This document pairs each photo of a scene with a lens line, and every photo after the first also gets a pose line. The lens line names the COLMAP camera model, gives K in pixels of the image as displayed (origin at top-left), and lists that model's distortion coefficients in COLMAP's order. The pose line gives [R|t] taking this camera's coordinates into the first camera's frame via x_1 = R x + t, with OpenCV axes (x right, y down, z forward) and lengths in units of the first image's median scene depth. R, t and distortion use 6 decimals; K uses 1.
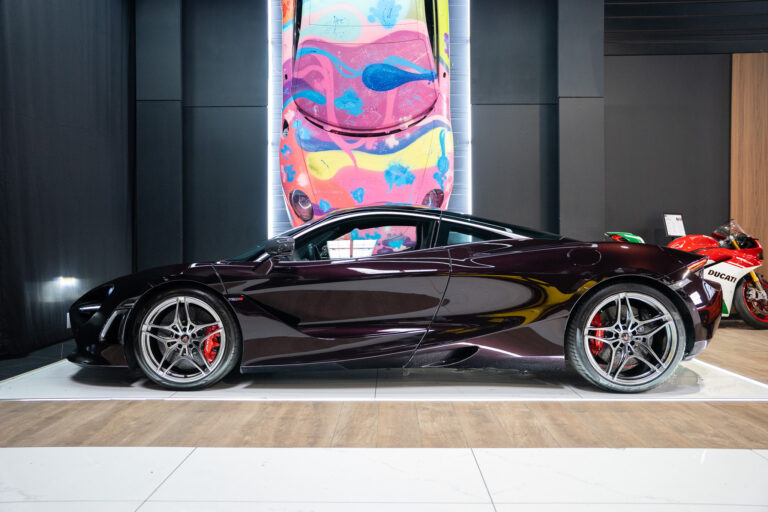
lens RADIAL K [[655.7, 0, 385.3], [0, 655.7, 252.1], [0, 0, 1]] dist [-0.033898, -0.000008]
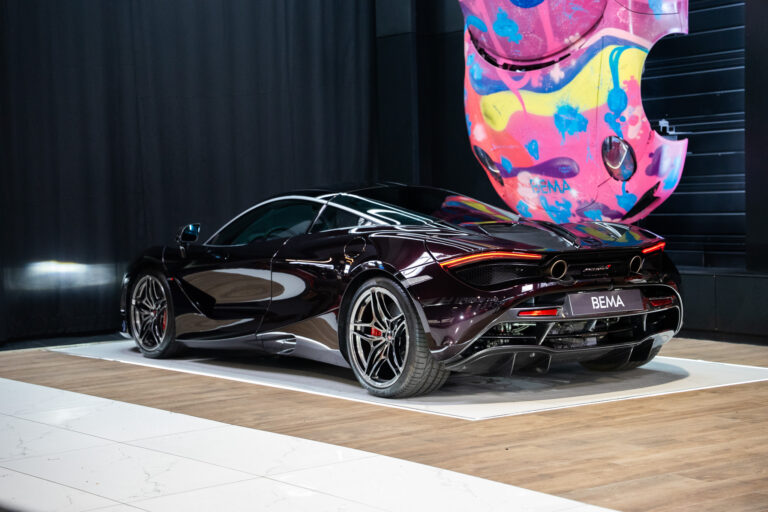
lens RADIAL K [[1453.3, 0, 382.2], [0, 1453.3, 254.8], [0, 0, 1]] dist [0.406004, 0.000000]
pose [[0.617664, 0.024493, -0.786060, 1.162021], [0.015626, 0.998935, 0.043405, -0.043069], [0.786287, -0.039093, 0.616624, -0.153315]]
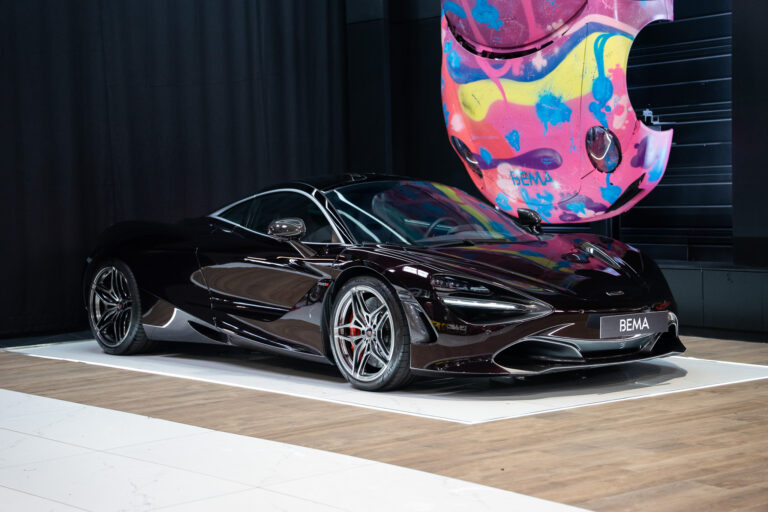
lens RADIAL K [[1480.6, 0, 381.9], [0, 1480.6, 253.3], [0, 0, 1]] dist [0.421186, 0.000000]
pose [[0.644829, 0.025440, -0.763904, 1.118023], [0.017524, 0.998691, 0.048051, -0.044756], [0.764126, -0.044371, 0.643539, -0.158079]]
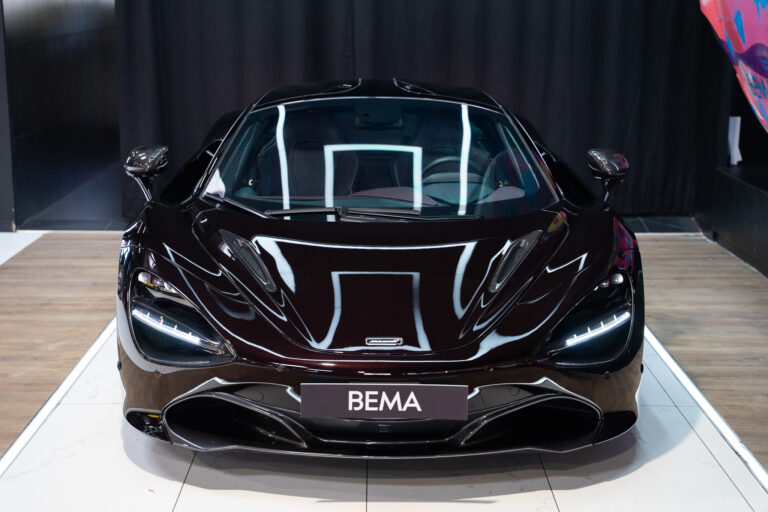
lens RADIAL K [[1353.3, 0, 379.9], [0, 1353.3, 259.8], [0, 0, 1]] dist [0.289964, 0.000000]
pose [[0.011993, 0.202877, -0.979131, 0.951834], [-0.015425, 0.979122, 0.202686, -0.122813], [0.999809, 0.012673, 0.014872, 0.742579]]
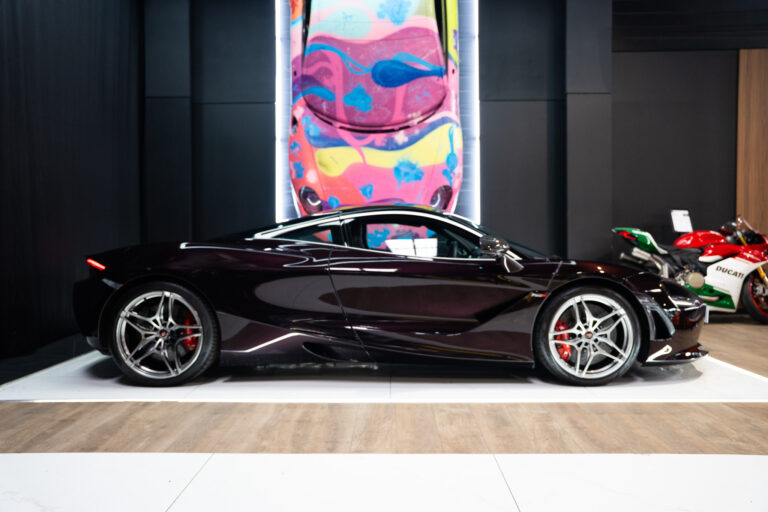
lens RADIAL K [[641.1, 0, 382.4], [0, 641.1, 251.9], [0, 0, 1]] dist [-0.043858, 0.004081]
pose [[0.999981, -0.000662, -0.006117, -0.012358], [0.000737, 0.999925, 0.012219, -0.006525], [0.006109, -0.012223, 0.999907, 0.019727]]
